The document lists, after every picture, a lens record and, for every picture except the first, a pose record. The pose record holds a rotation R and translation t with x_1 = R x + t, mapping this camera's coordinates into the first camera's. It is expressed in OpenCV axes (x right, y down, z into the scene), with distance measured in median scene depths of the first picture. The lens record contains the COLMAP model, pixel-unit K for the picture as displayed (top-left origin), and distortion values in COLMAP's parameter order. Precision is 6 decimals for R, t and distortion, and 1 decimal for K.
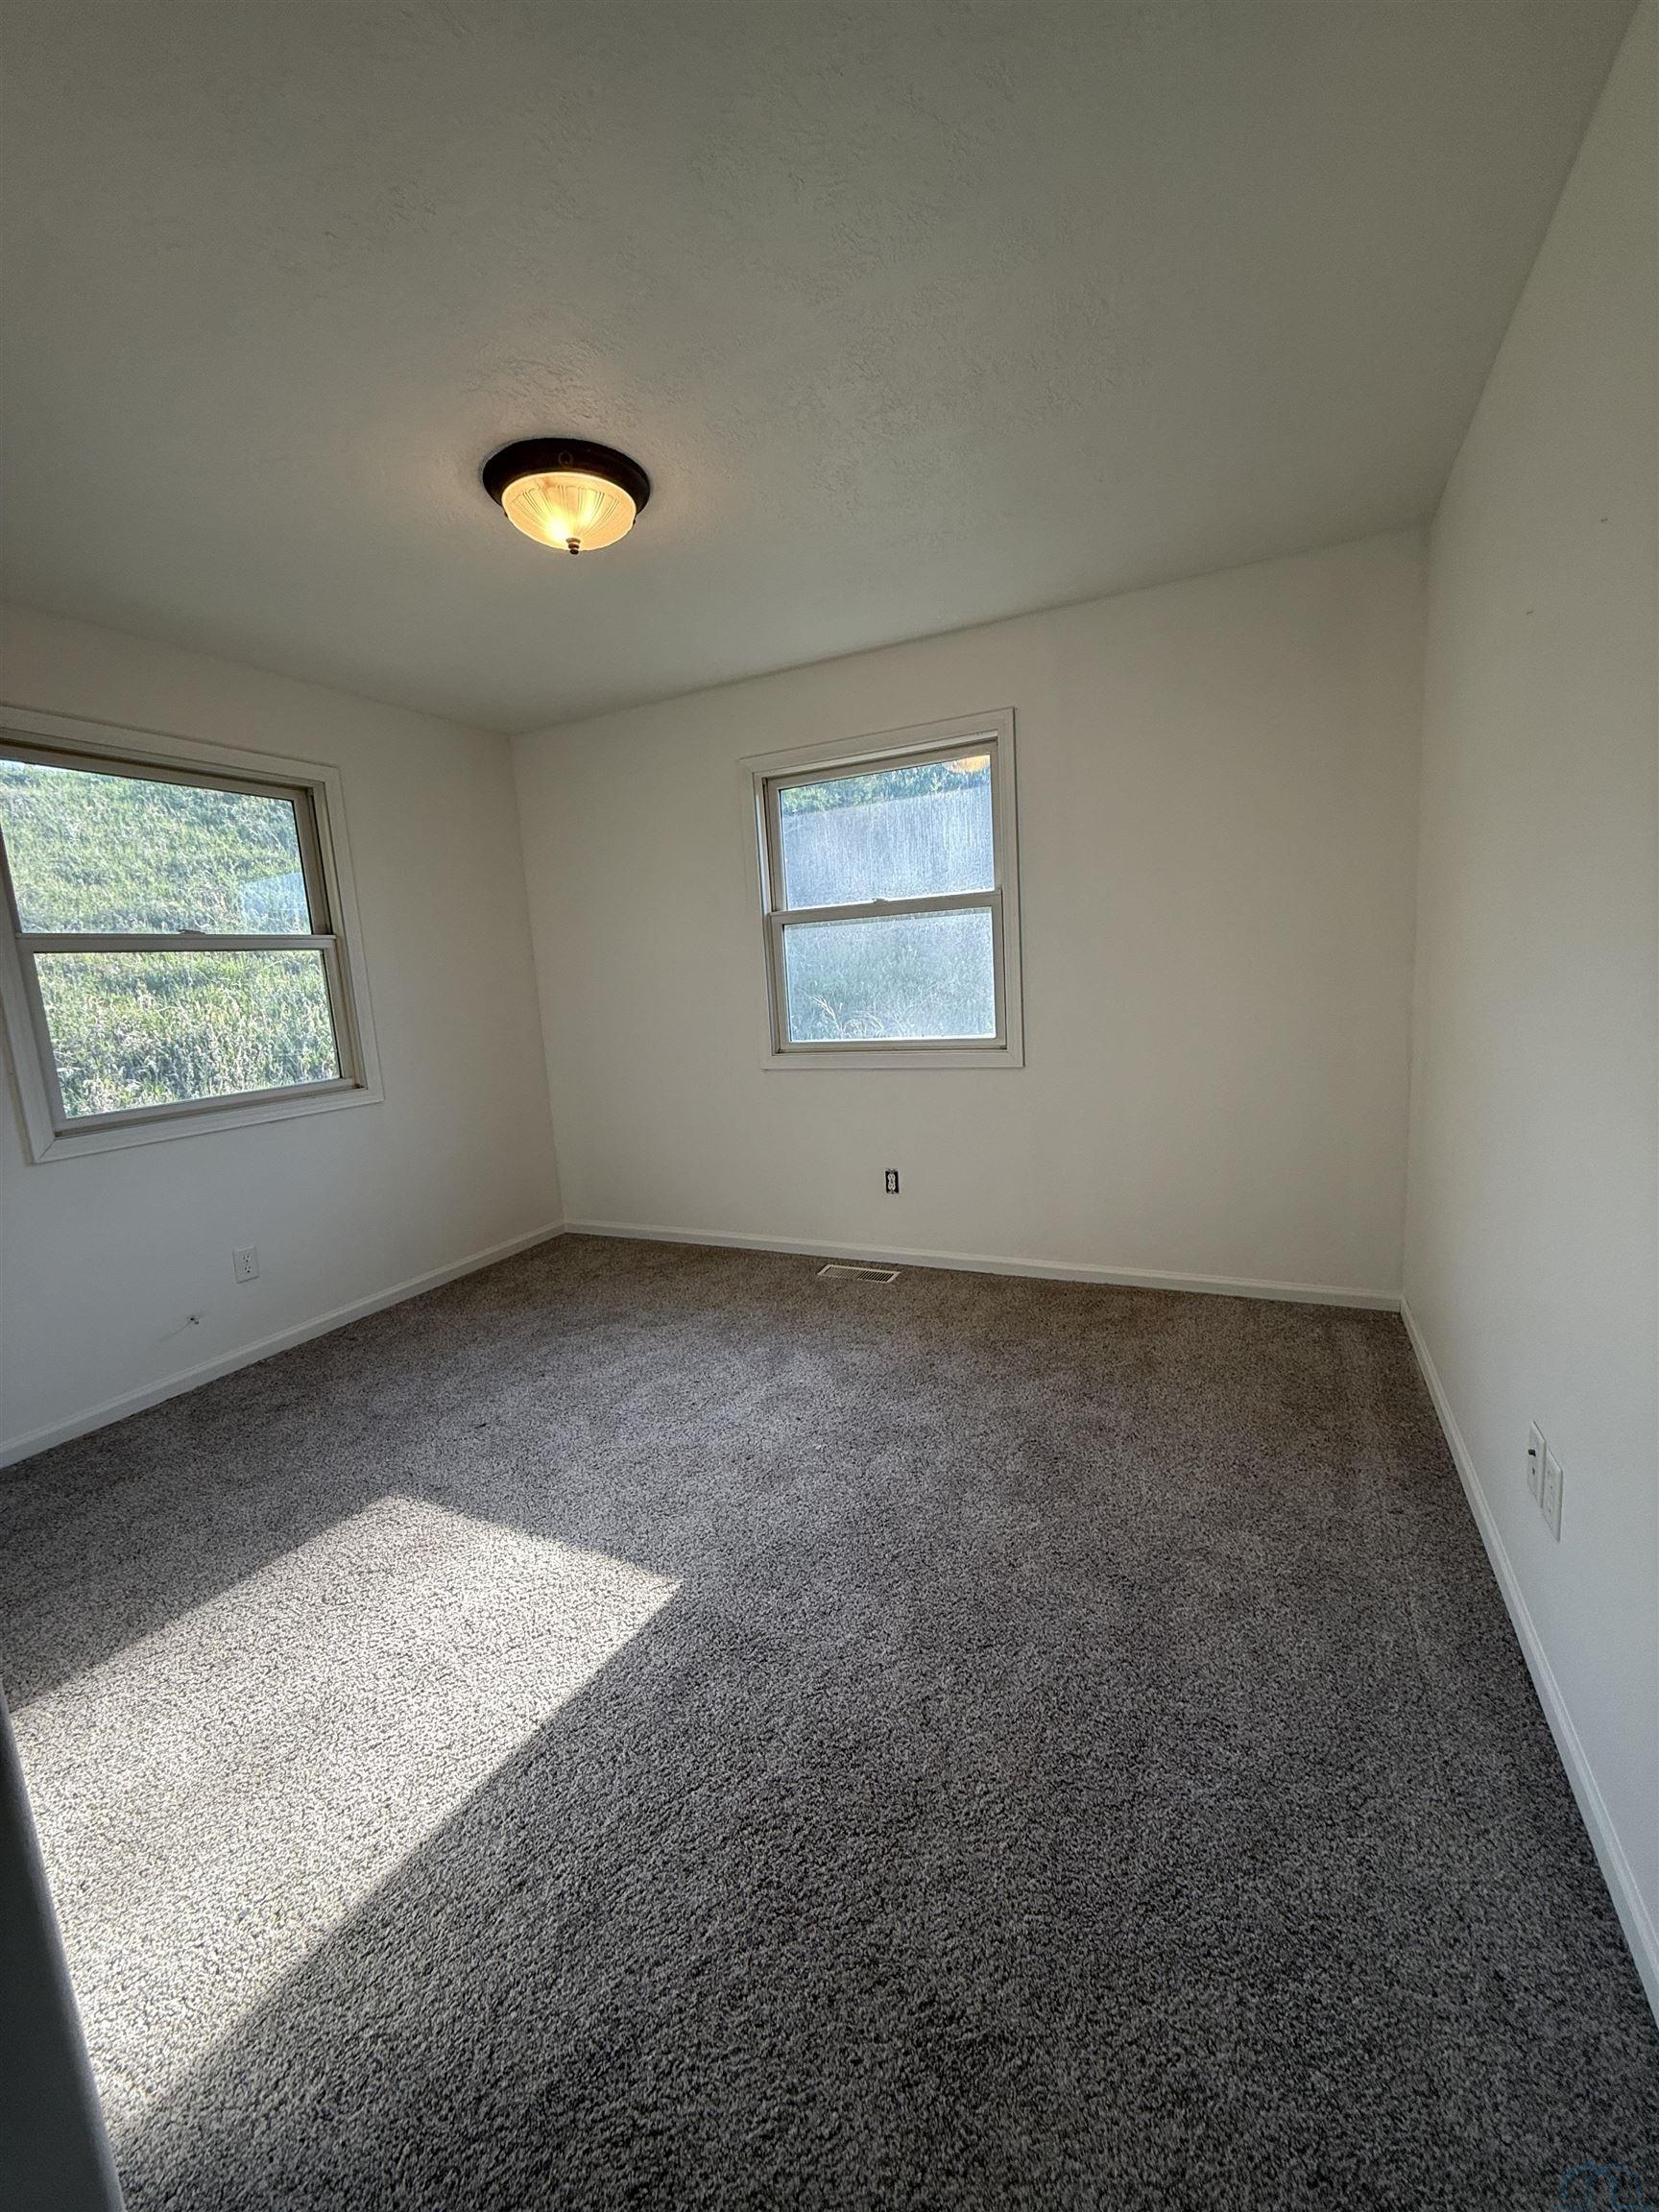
lens RADIAL K [[878.5, 0, 829.5], [0, 878.5, 1106.0], [0, 0, 1]] dist [-0.000825, 0.000019]
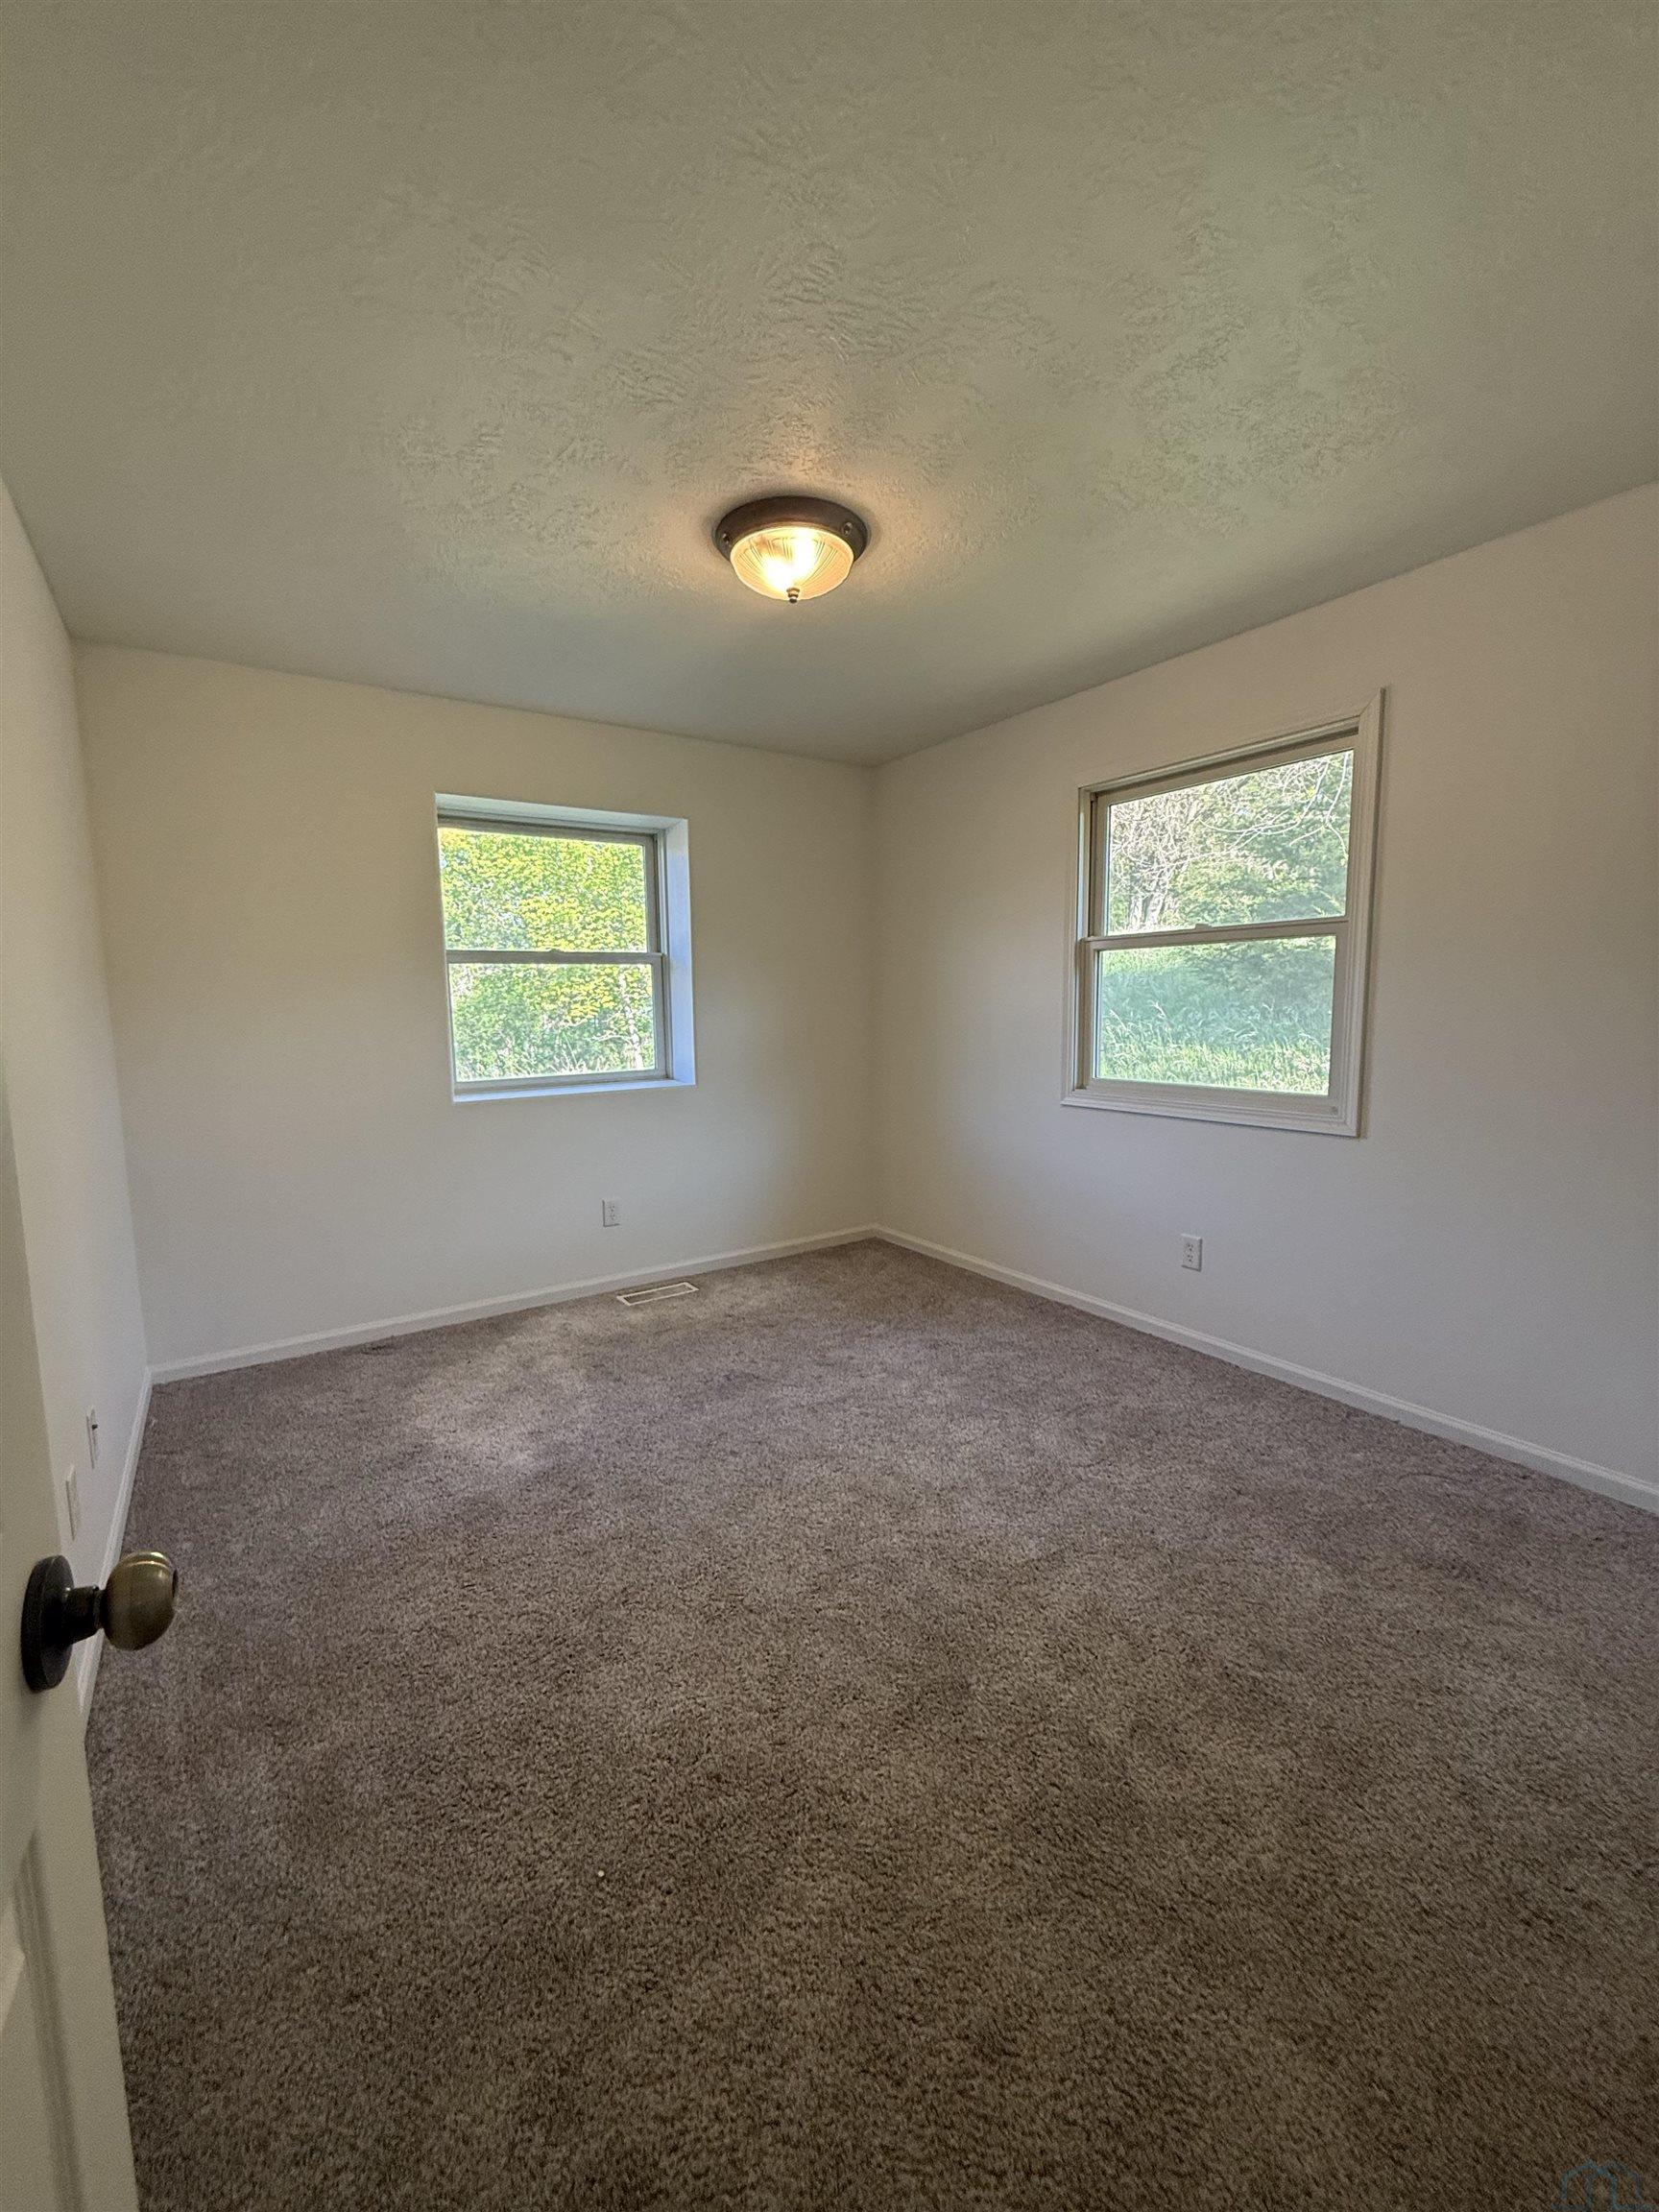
lens RADIAL K [[884.2, 0, 829.5], [0, 884.2, 1106.0], [0, 0, 1]] dist [0.004950, 0.000285]
pose [[0.864225, 0.117855, -0.489107, 0.185828], [-0.125254, 0.991967, 0.017708, -0.025472], [0.487265, 0.045958, 0.872044, 0.063009]]
